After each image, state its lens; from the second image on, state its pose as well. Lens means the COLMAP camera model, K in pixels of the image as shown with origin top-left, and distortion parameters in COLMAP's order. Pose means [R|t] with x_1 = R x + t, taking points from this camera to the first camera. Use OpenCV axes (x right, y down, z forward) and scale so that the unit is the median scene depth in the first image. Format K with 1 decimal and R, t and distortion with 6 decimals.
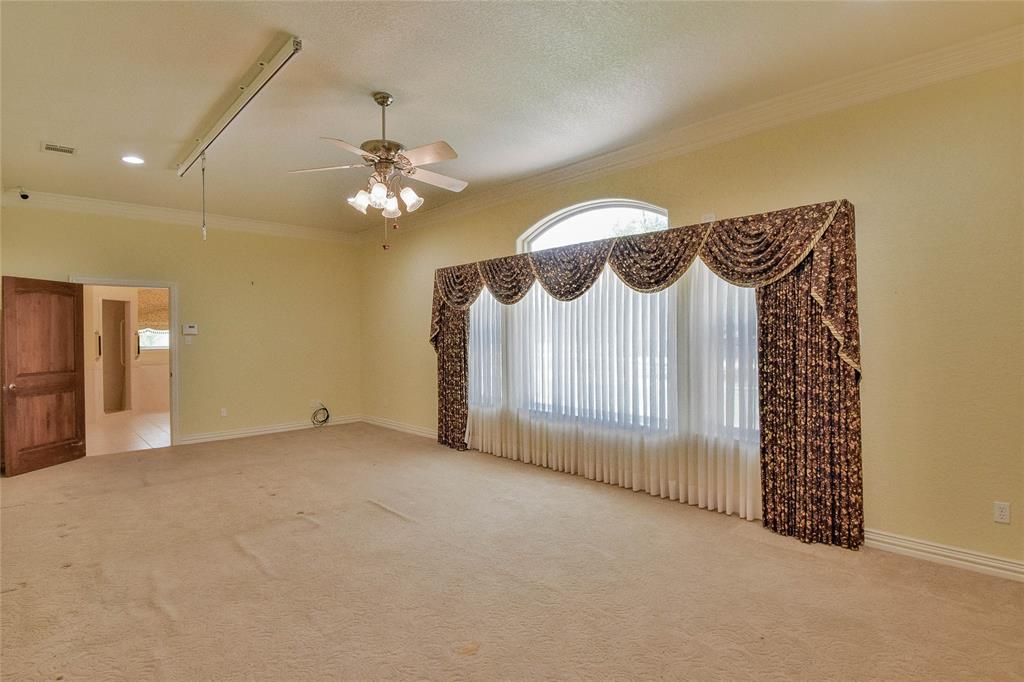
lens RADIAL K [[512.0, 0, 514.2], [0, 512.0, 333.7], [0, 0, 1]] dist [0.015209, -0.023914]
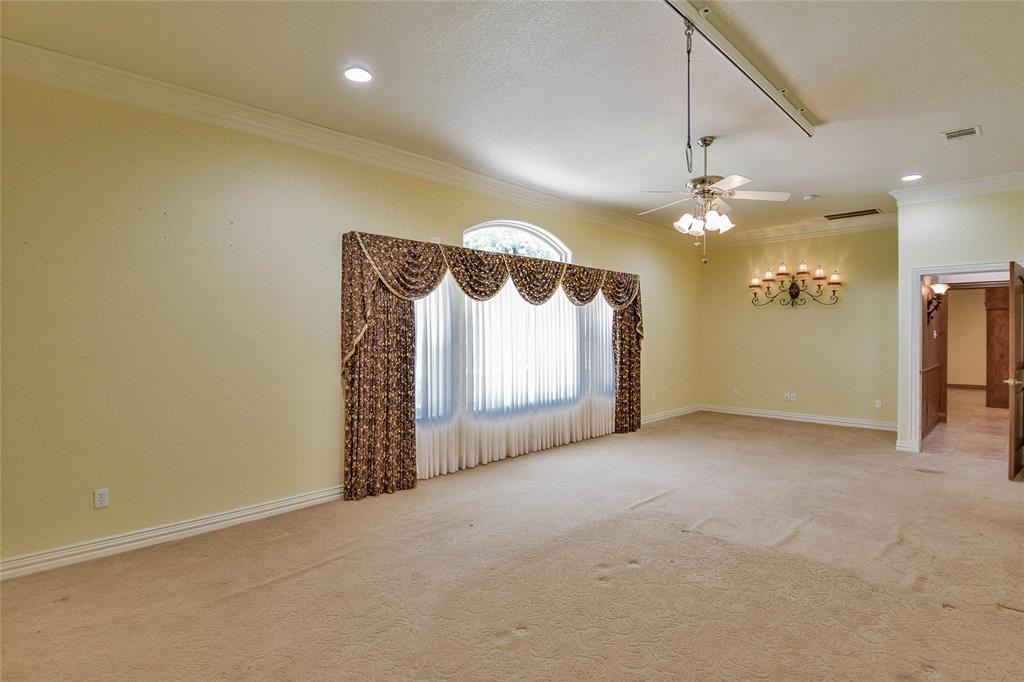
lens RADIAL K [[512.0, 0, 514.2], [0, 512.0, 333.7], [0, 0, 1]] dist [0.015209, -0.023914]
pose [[-0.015531, 0.001180, 0.999879, -1.206644], [-0.004284, 0.999990, -0.001247, 0.004369], [-0.999870, -0.004302, -0.015526, 1.211544]]
